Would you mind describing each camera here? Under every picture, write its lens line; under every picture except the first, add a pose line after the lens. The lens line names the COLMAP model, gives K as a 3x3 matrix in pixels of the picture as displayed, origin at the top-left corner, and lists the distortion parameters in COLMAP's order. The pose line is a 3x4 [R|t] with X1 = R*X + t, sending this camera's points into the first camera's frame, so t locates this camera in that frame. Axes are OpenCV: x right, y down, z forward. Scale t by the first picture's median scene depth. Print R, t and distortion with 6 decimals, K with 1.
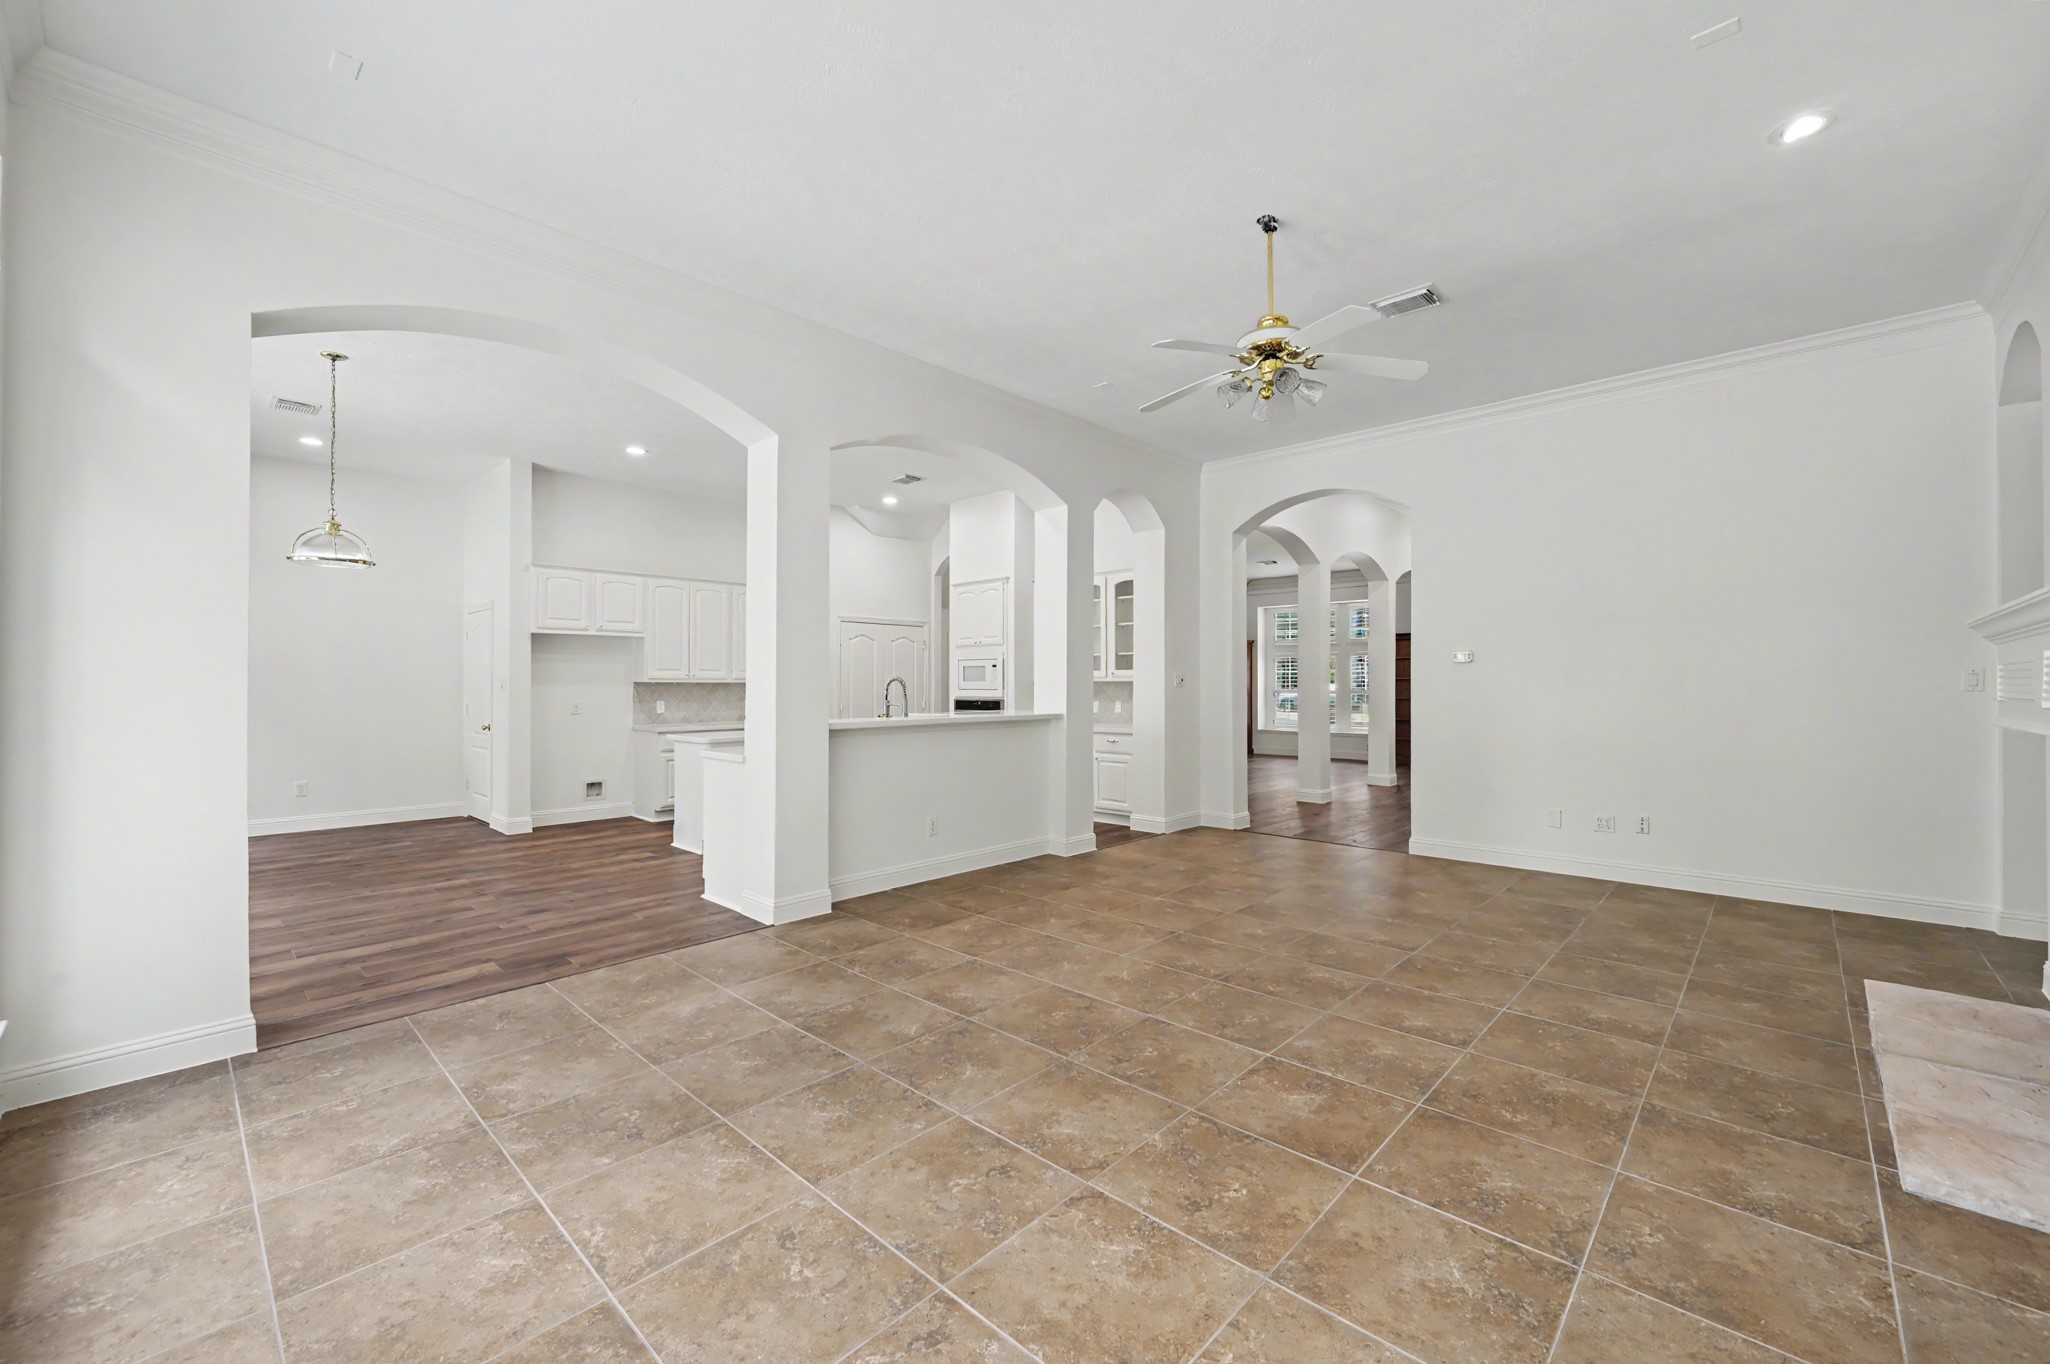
lens RADIAL K [[820.3, 0, 1028.8], [0, 820.3, 685.6], [0, 0, 1]] dist [-0.004187, 0.000702]
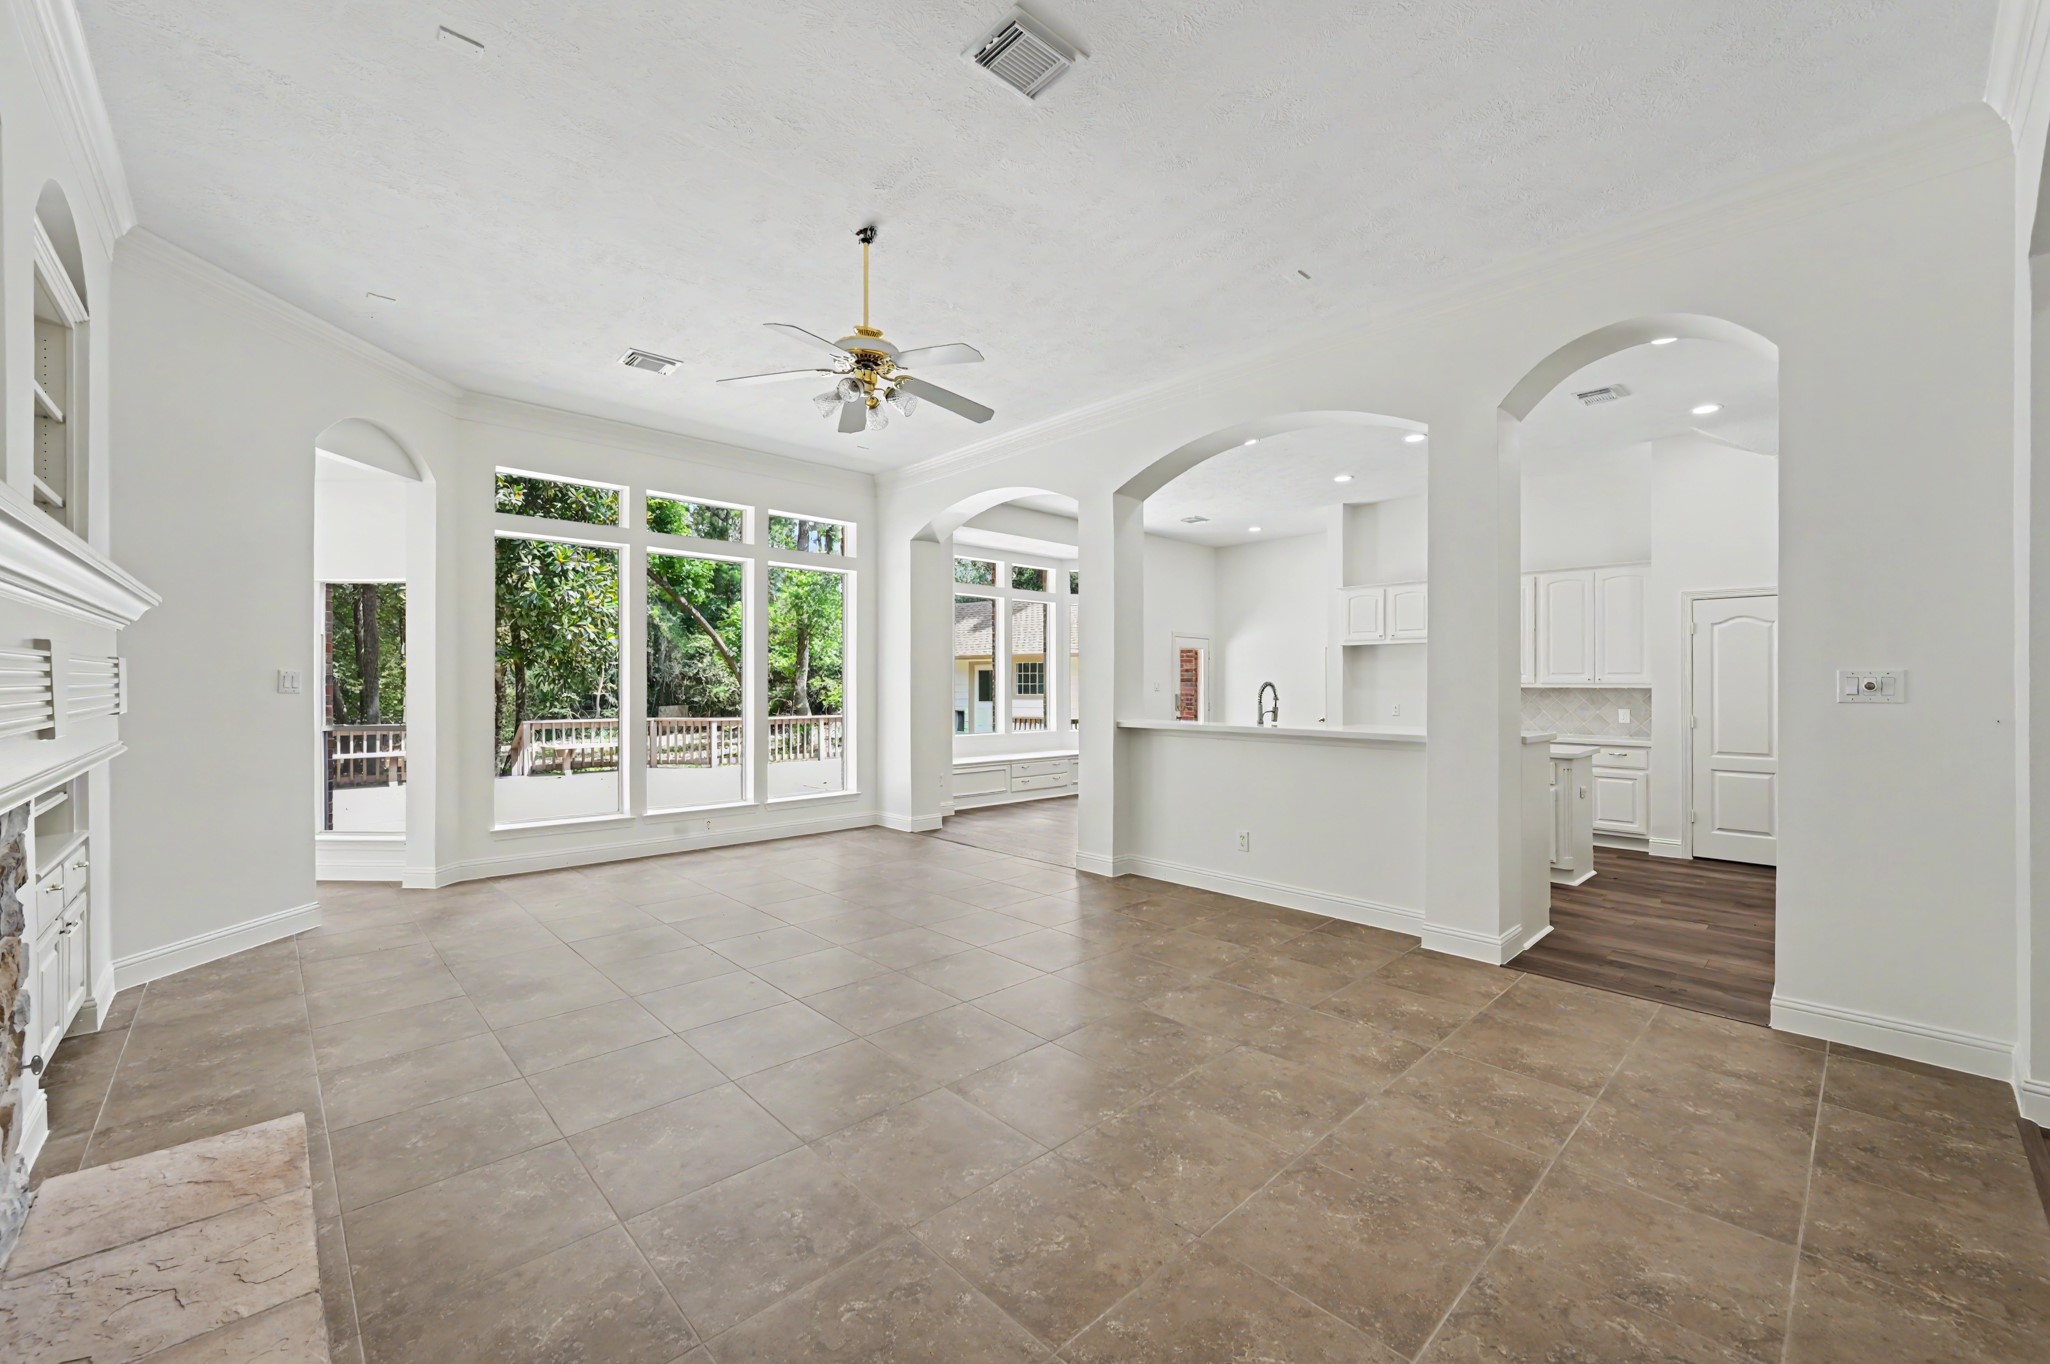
lens RADIAL K [[820.3, 0, 1026.7], [0, 820.3, 675.9], [0, 0, 1]] dist [-0.004187, 0.000702]
pose [[-0.059749, -0.011079, -0.998152, 1.350829], [-0.005836, 0.999925, -0.010749, -0.011726], [0.998196, 0.005183, -0.059809, 1.298385]]
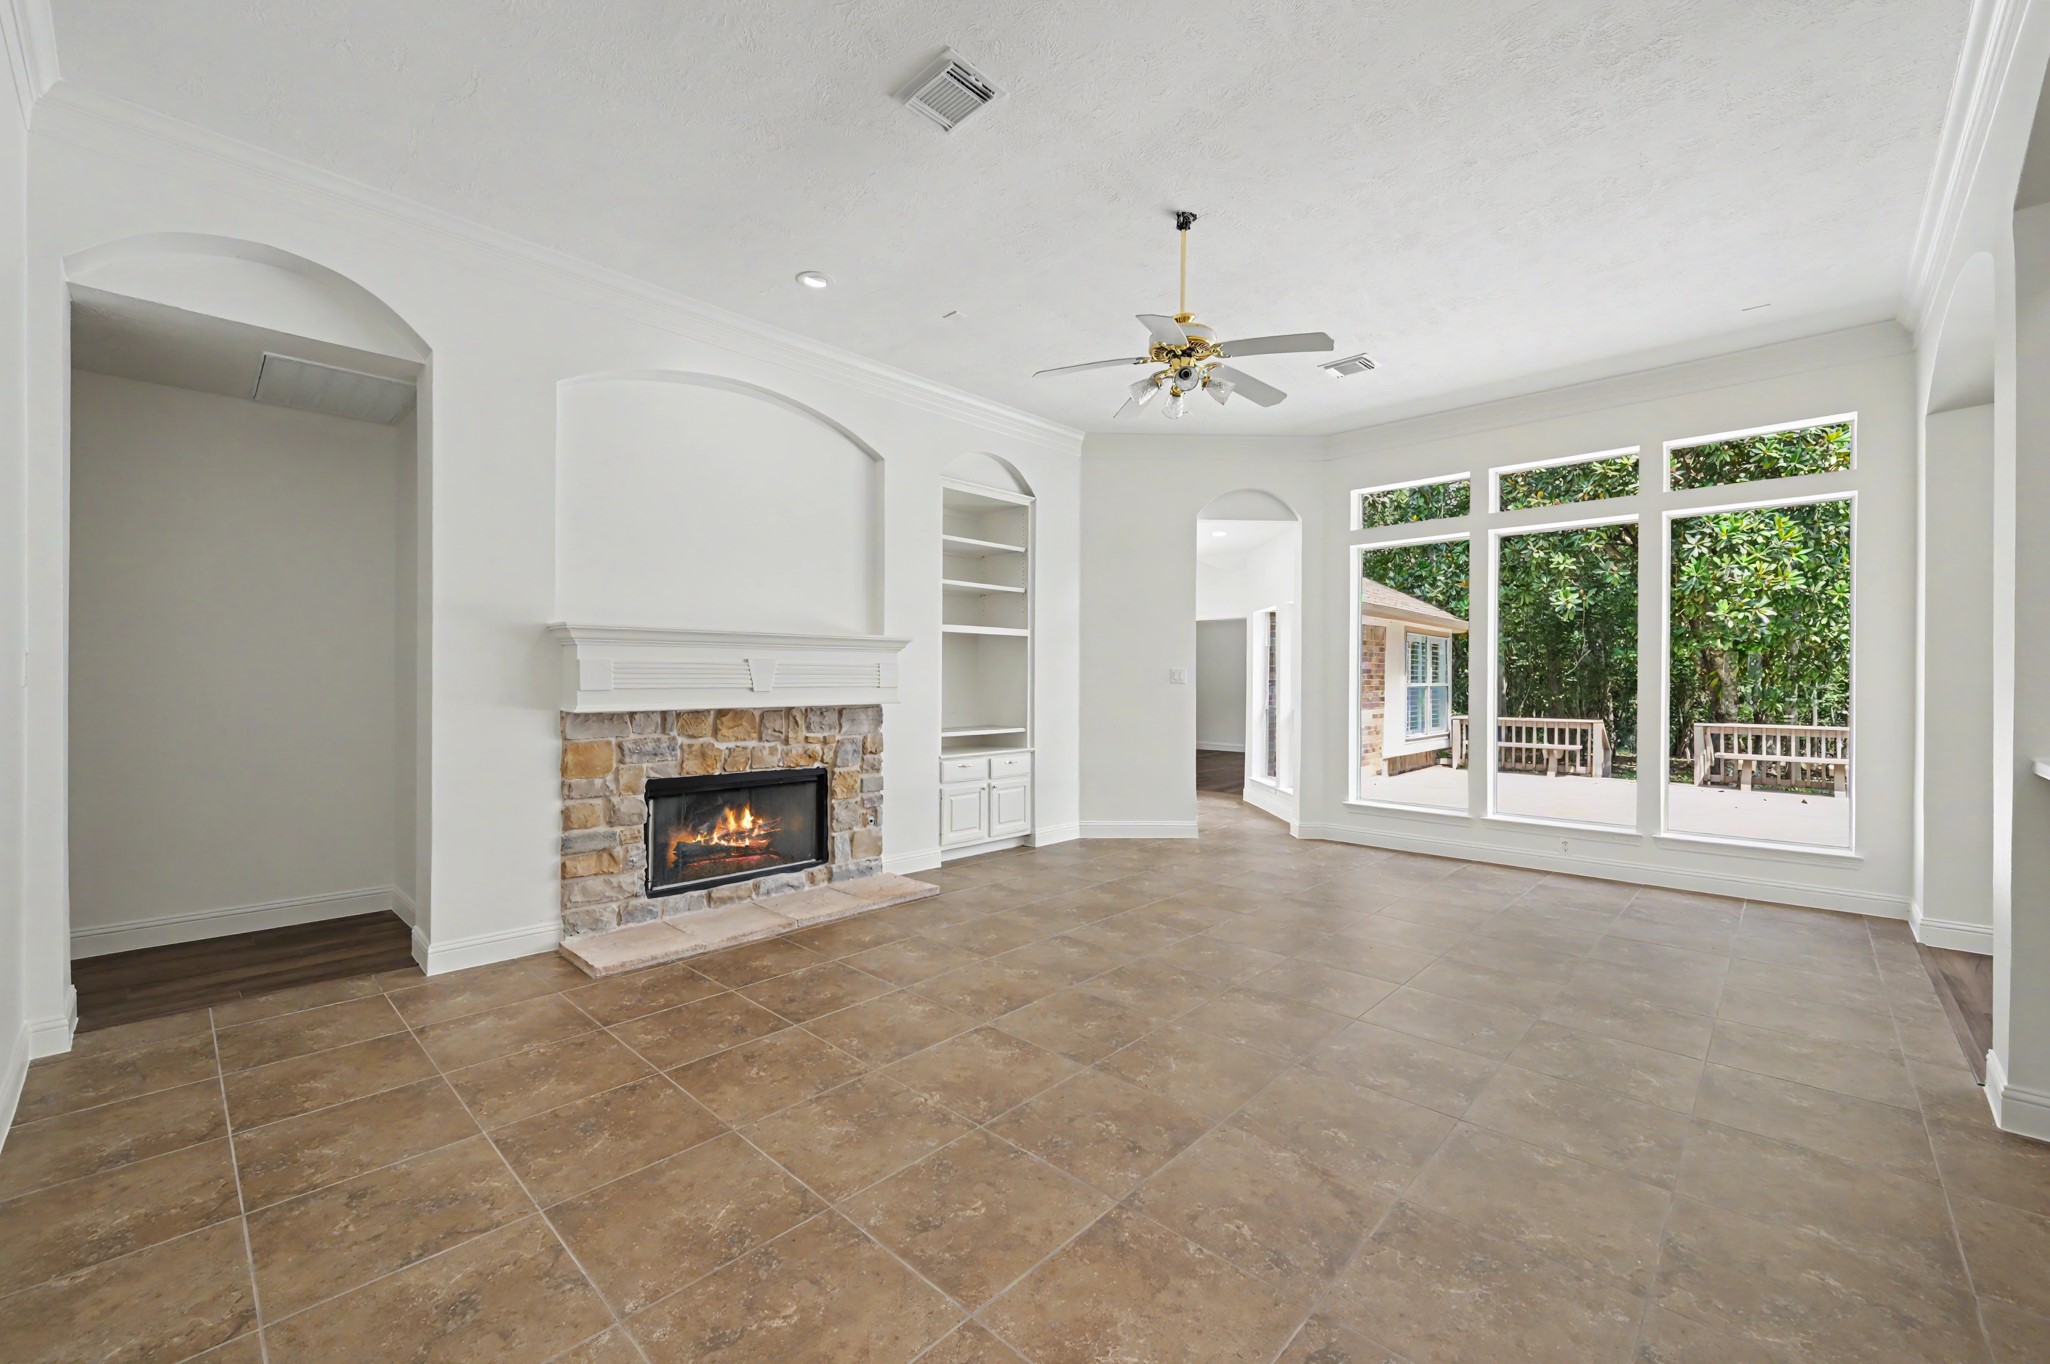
lens RADIAL K [[820.3, 0, 1022.2], [0, 820.3, 679.0], [0, 0, 1]] dist [-0.004187, 0.000702]
pose [[-0.999918, -0.002540, 0.012560, 0.499072], [-0.002530, 0.999996, 0.000792, -0.004218], [-0.012562, 0.000760, -0.999921, 2.087463]]
